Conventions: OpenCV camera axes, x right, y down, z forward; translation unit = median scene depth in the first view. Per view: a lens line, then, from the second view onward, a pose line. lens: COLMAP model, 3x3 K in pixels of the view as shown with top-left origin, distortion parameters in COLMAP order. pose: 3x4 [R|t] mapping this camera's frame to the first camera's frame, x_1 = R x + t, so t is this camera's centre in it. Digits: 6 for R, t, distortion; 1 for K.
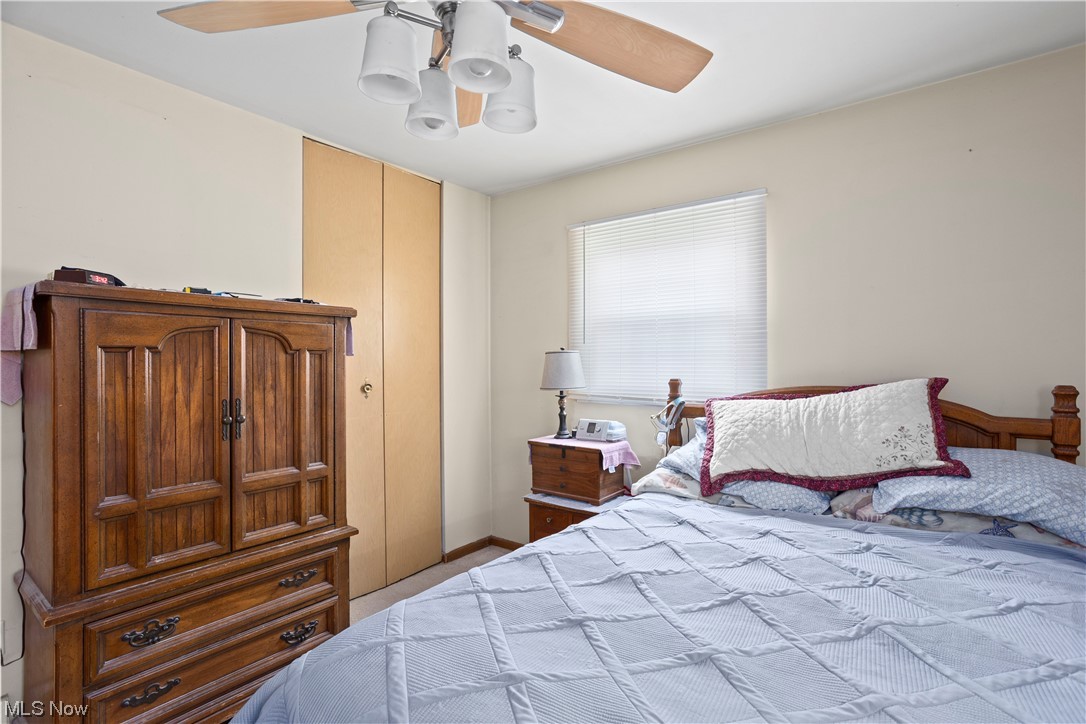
lens RADIAL K [[522.4, 0, 539.1], [0, 522.4, 366.3], [0, 0, 1]] dist [-0.010193, 0.008145]
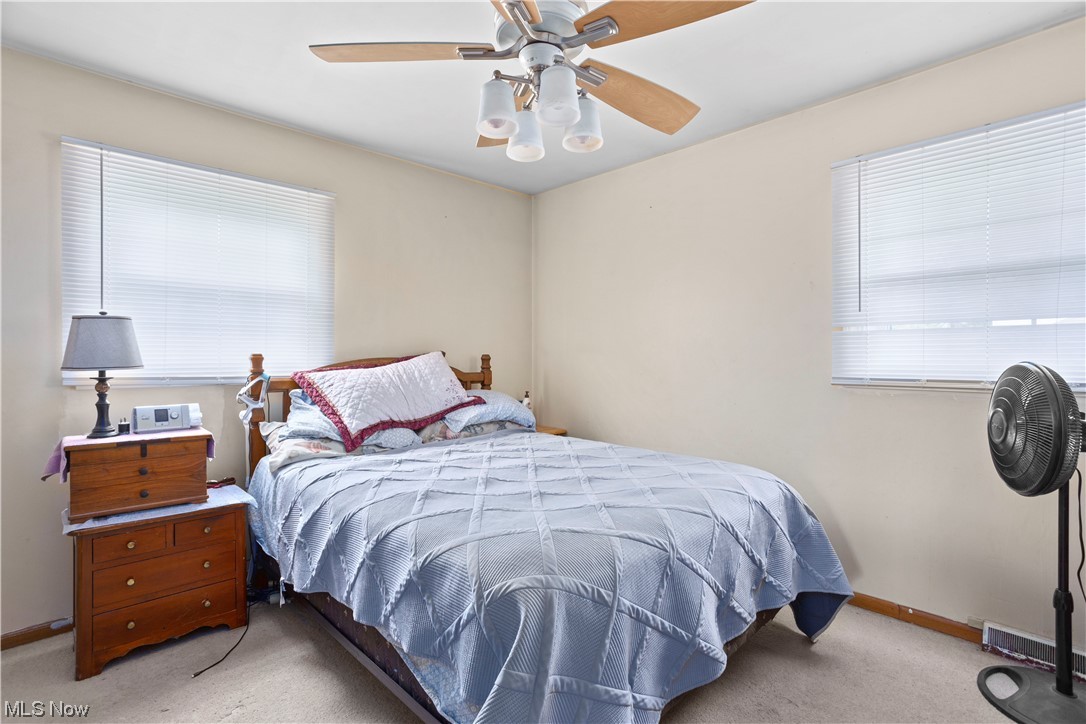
lens RADIAL K [[522.4, 0, 540.8], [0, 522.4, 356.9], [0, 0, 1]] dist [-0.010193, 0.008145]
pose [[0.188067, 0.003121, 0.982151, -0.737551], [0.007101, 0.999964, -0.004537, 0.046690], [-0.982131, 0.007828, 0.188038, 0.361055]]
